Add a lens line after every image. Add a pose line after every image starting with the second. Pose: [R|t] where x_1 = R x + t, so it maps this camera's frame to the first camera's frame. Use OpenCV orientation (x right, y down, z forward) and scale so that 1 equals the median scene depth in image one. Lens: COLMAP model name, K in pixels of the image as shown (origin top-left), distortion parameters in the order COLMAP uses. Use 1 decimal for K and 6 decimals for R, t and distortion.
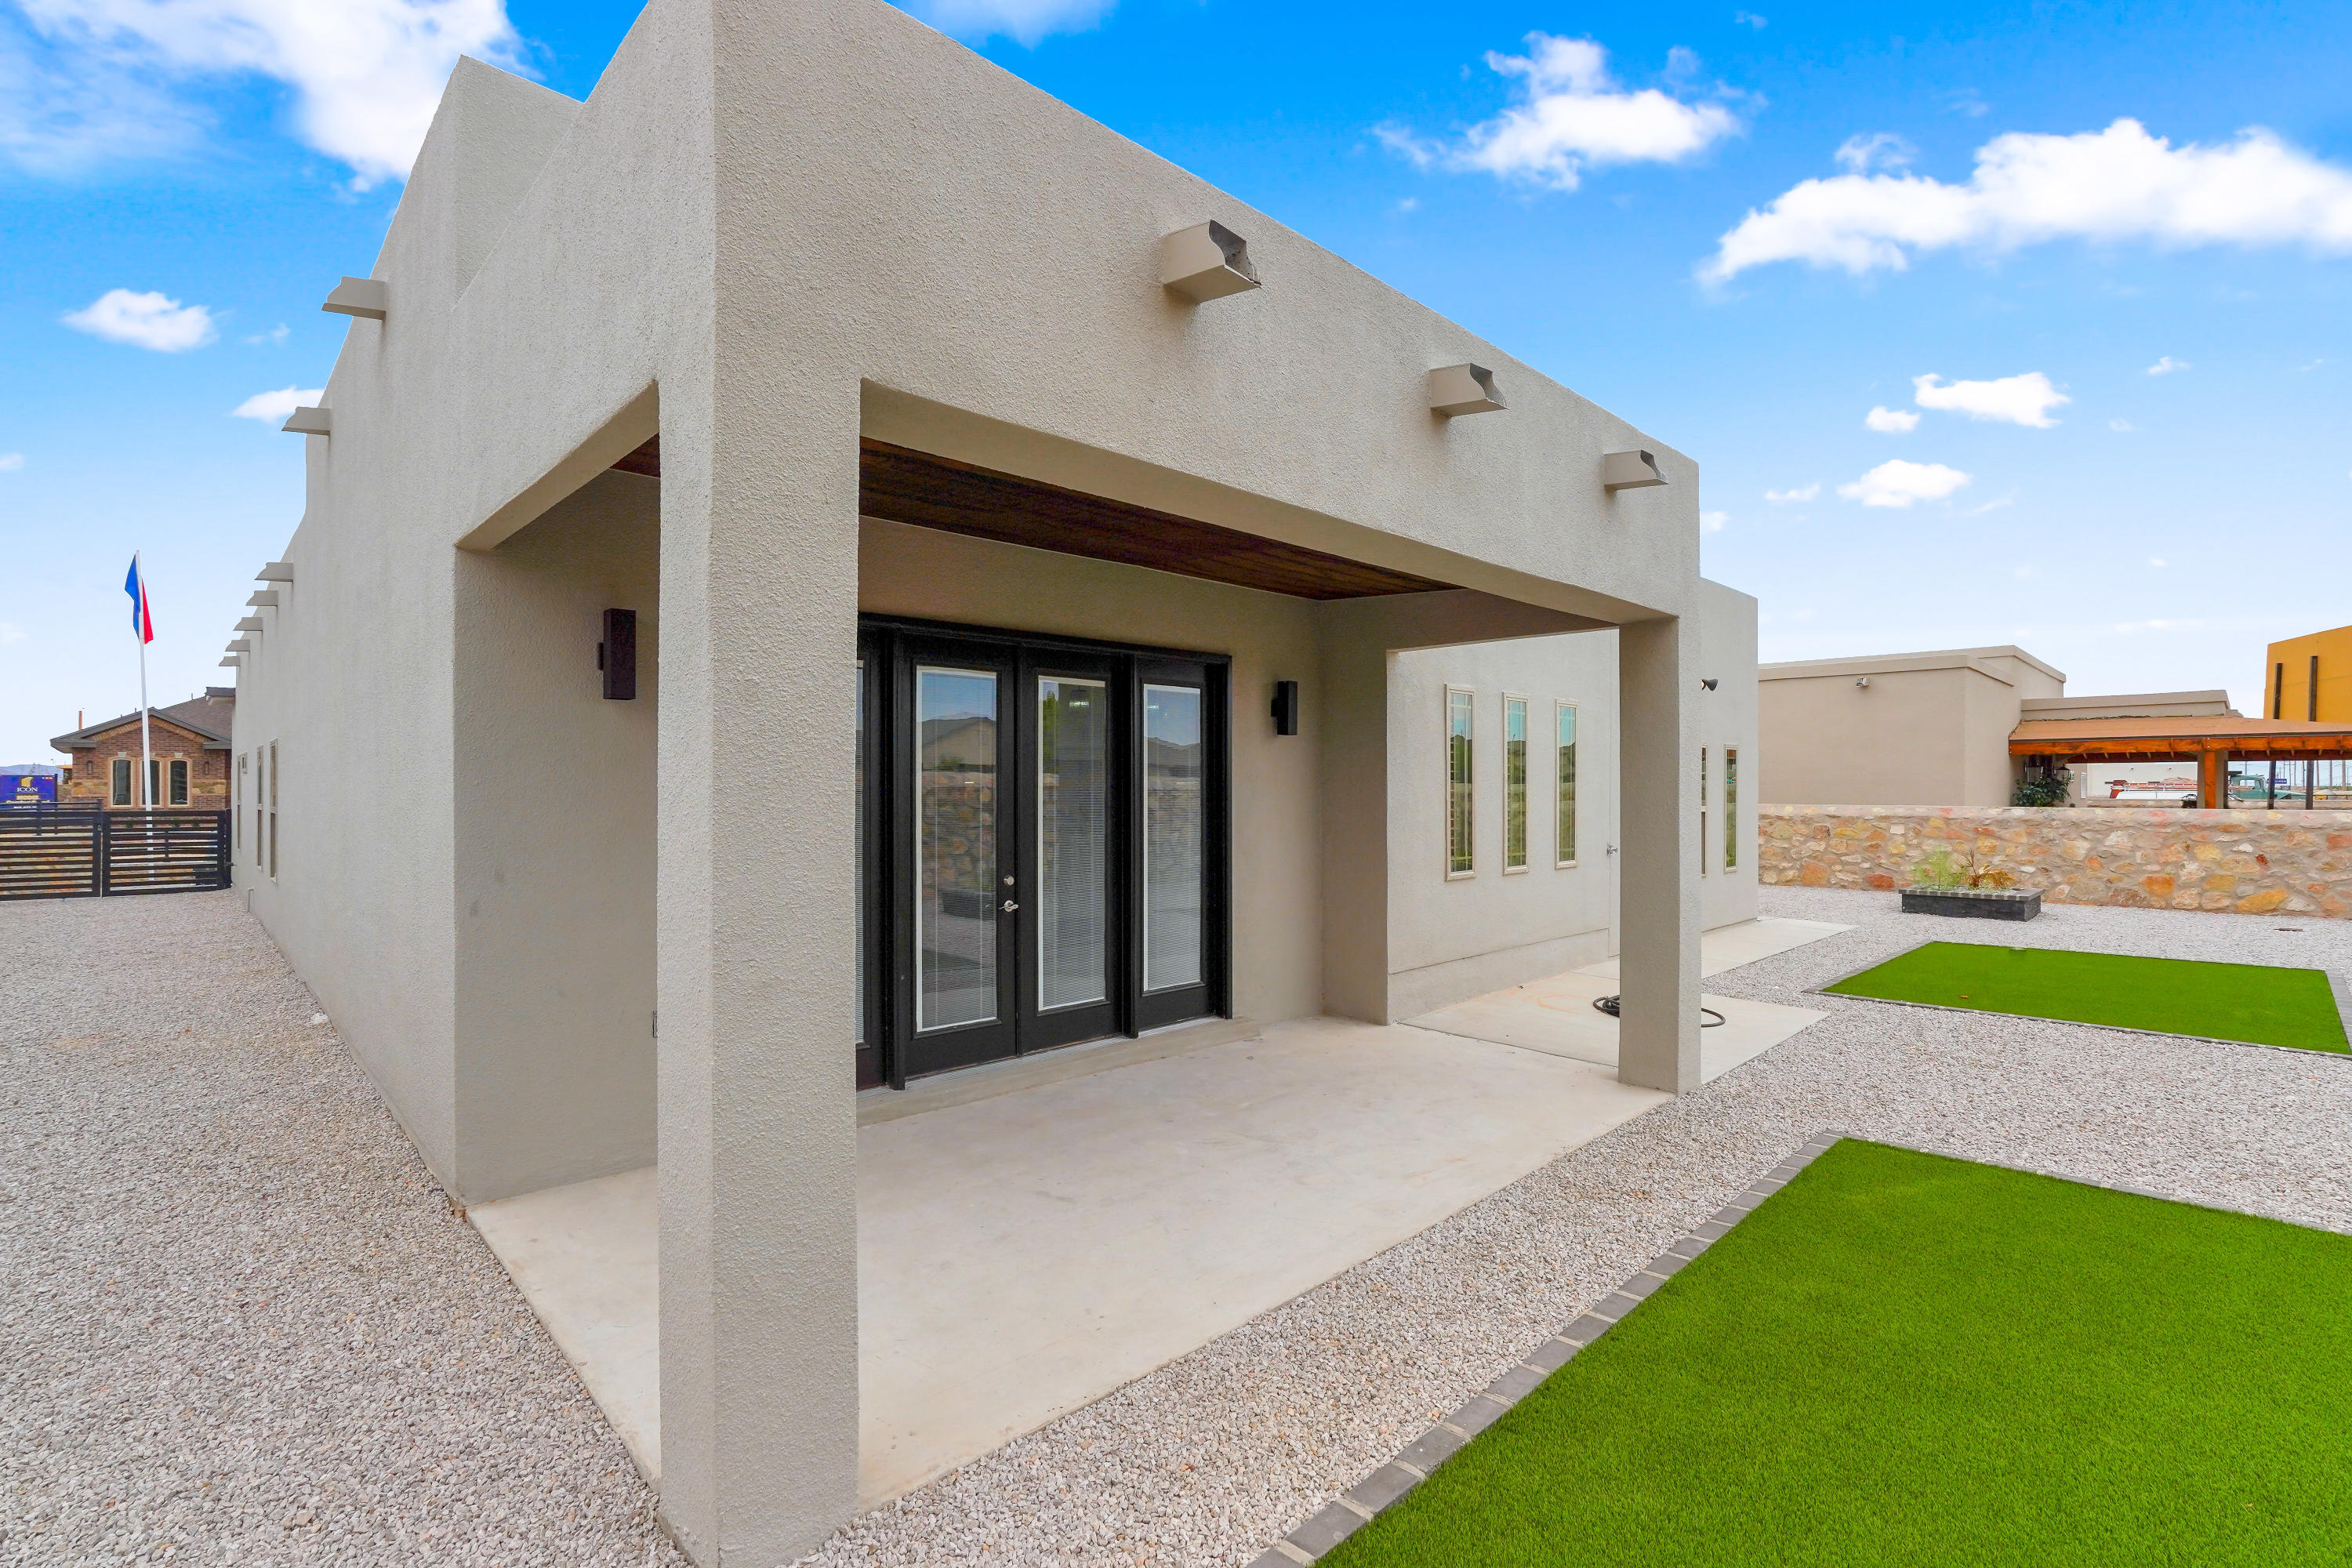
lens RADIAL K [[1082.2, 0, 1181.0], [0, 1082.2, 784.5], [0, 0, 1]] dist [-0.028606, 0.010046]
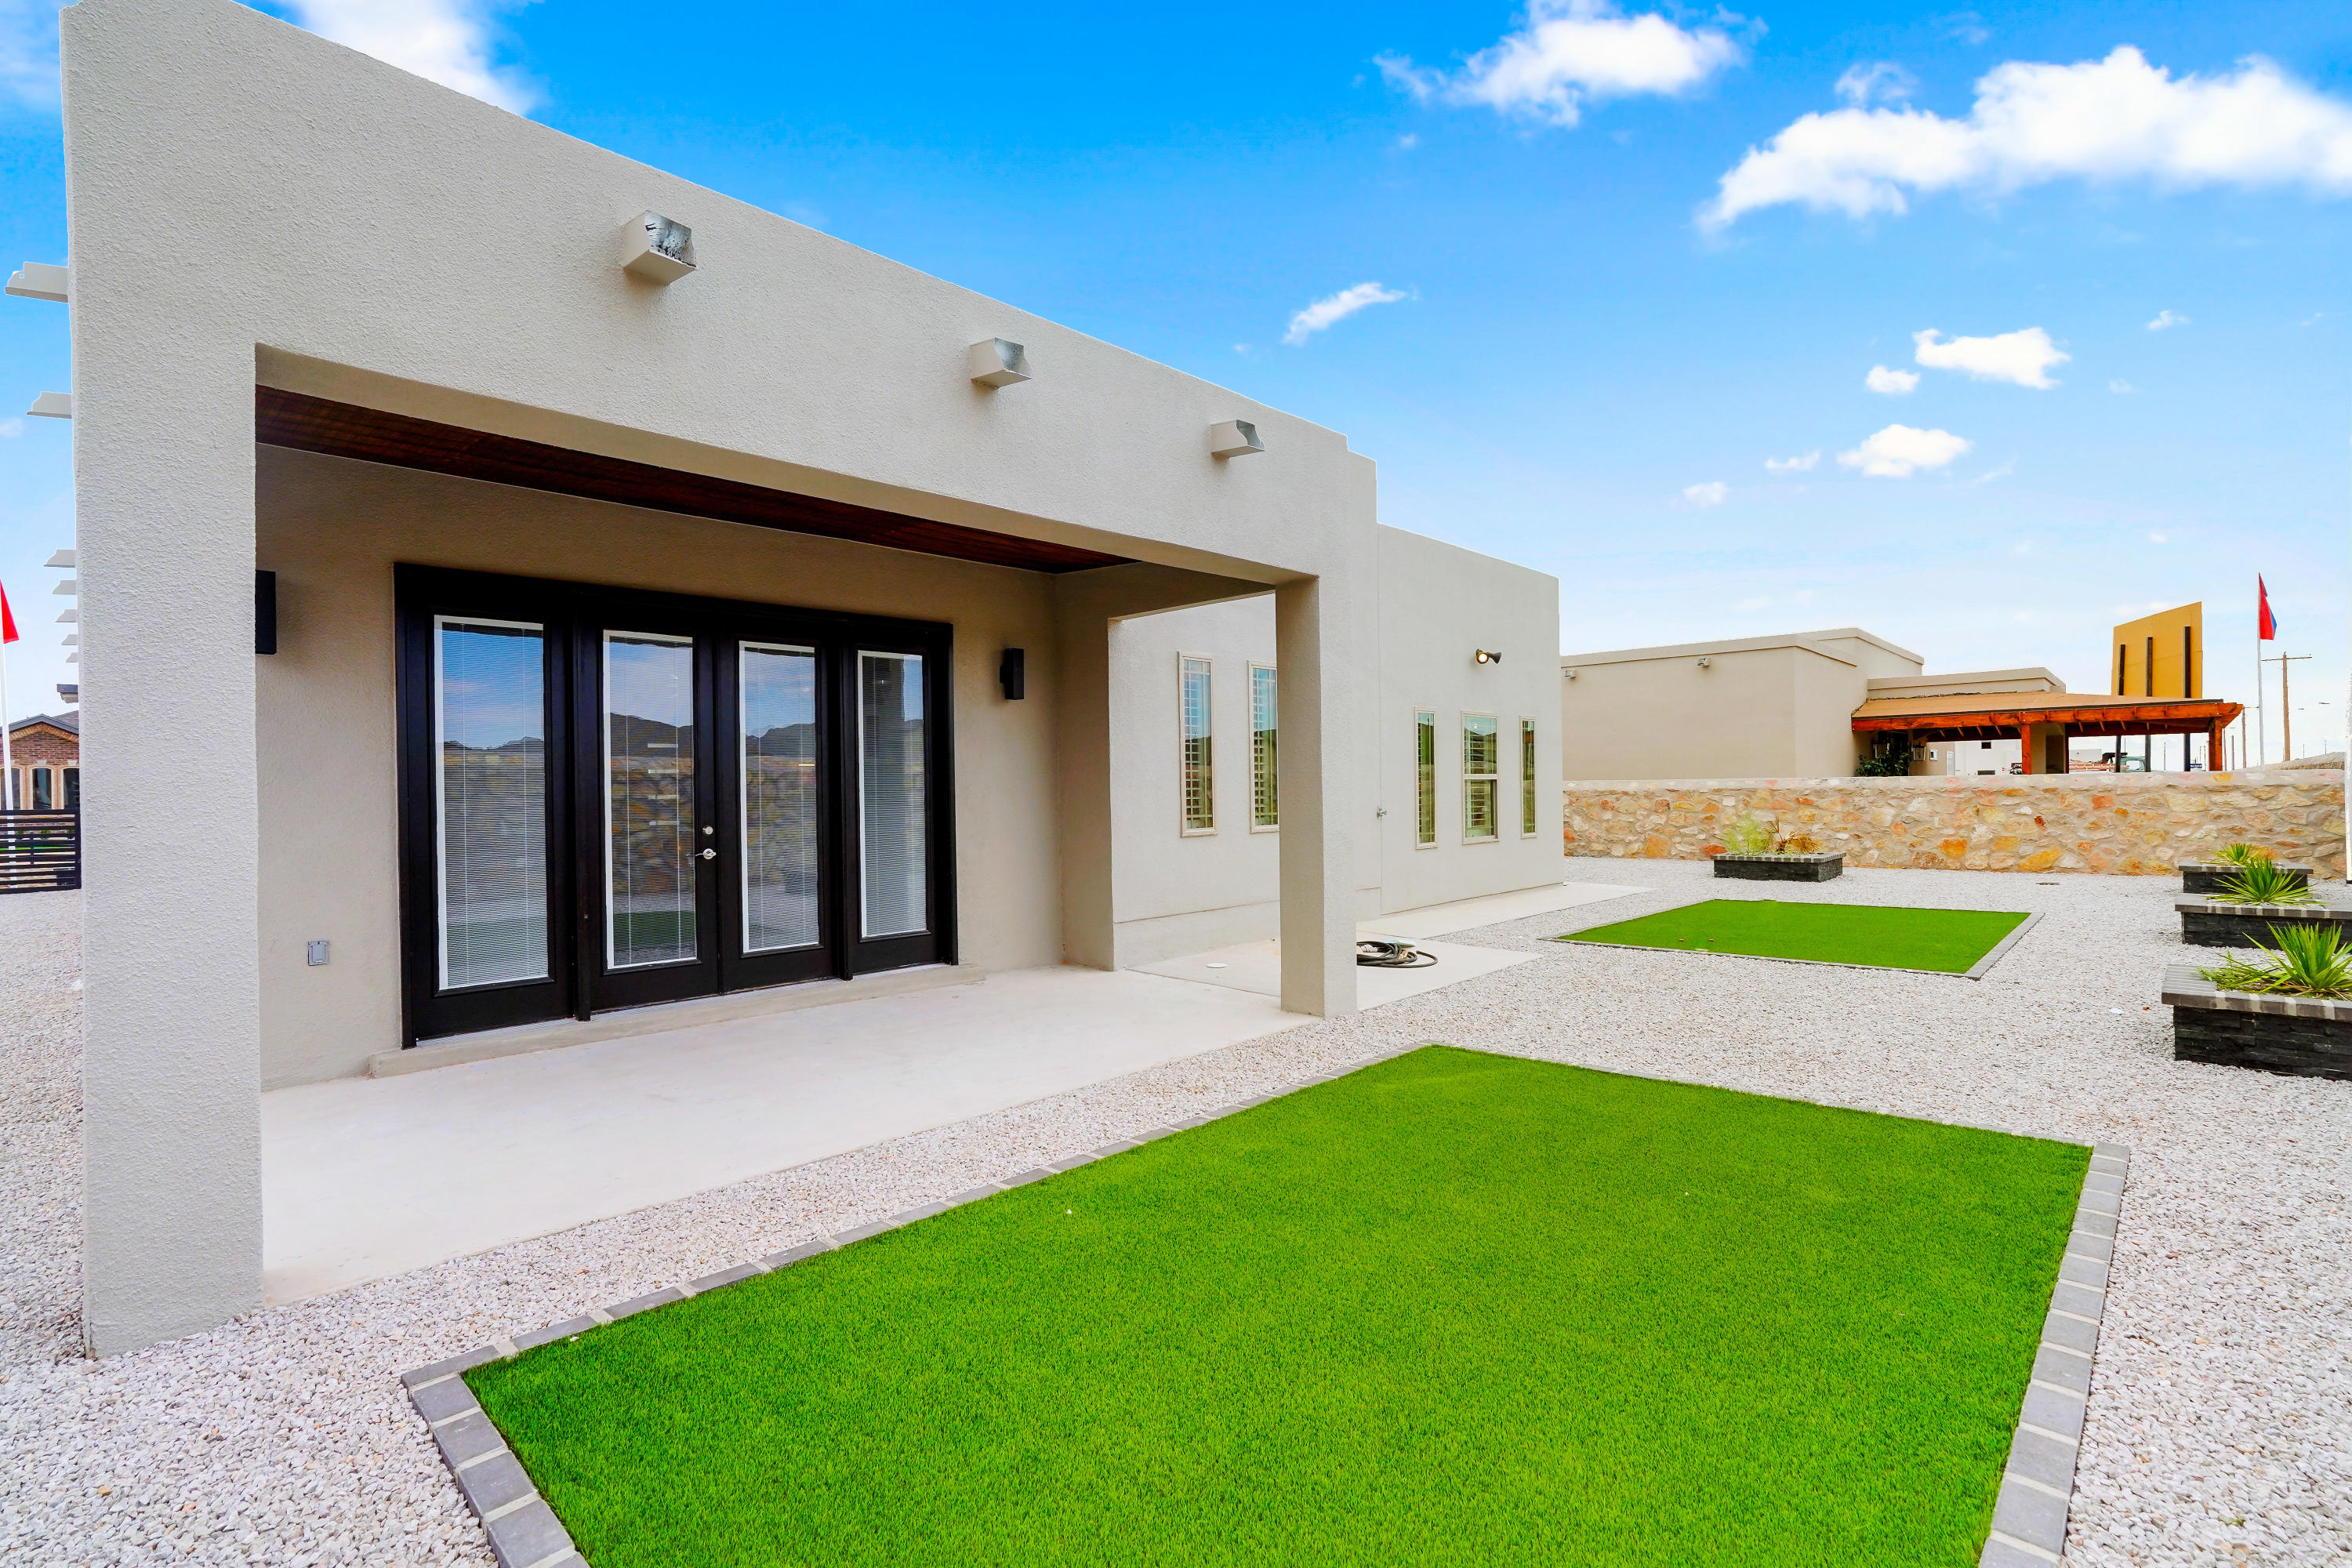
lens RADIAL K [[1082.2, 0, 1183.2], [0, 1082.2, 777.9], [0, 0, 1]] dist [-0.028606, 0.010046]
pose [[0.999354, -0.013852, 0.033156, 0.226416], [0.014105, 0.999873, -0.007417, 0.042179], [-0.033049, 0.007879, 0.999423, -0.067230]]
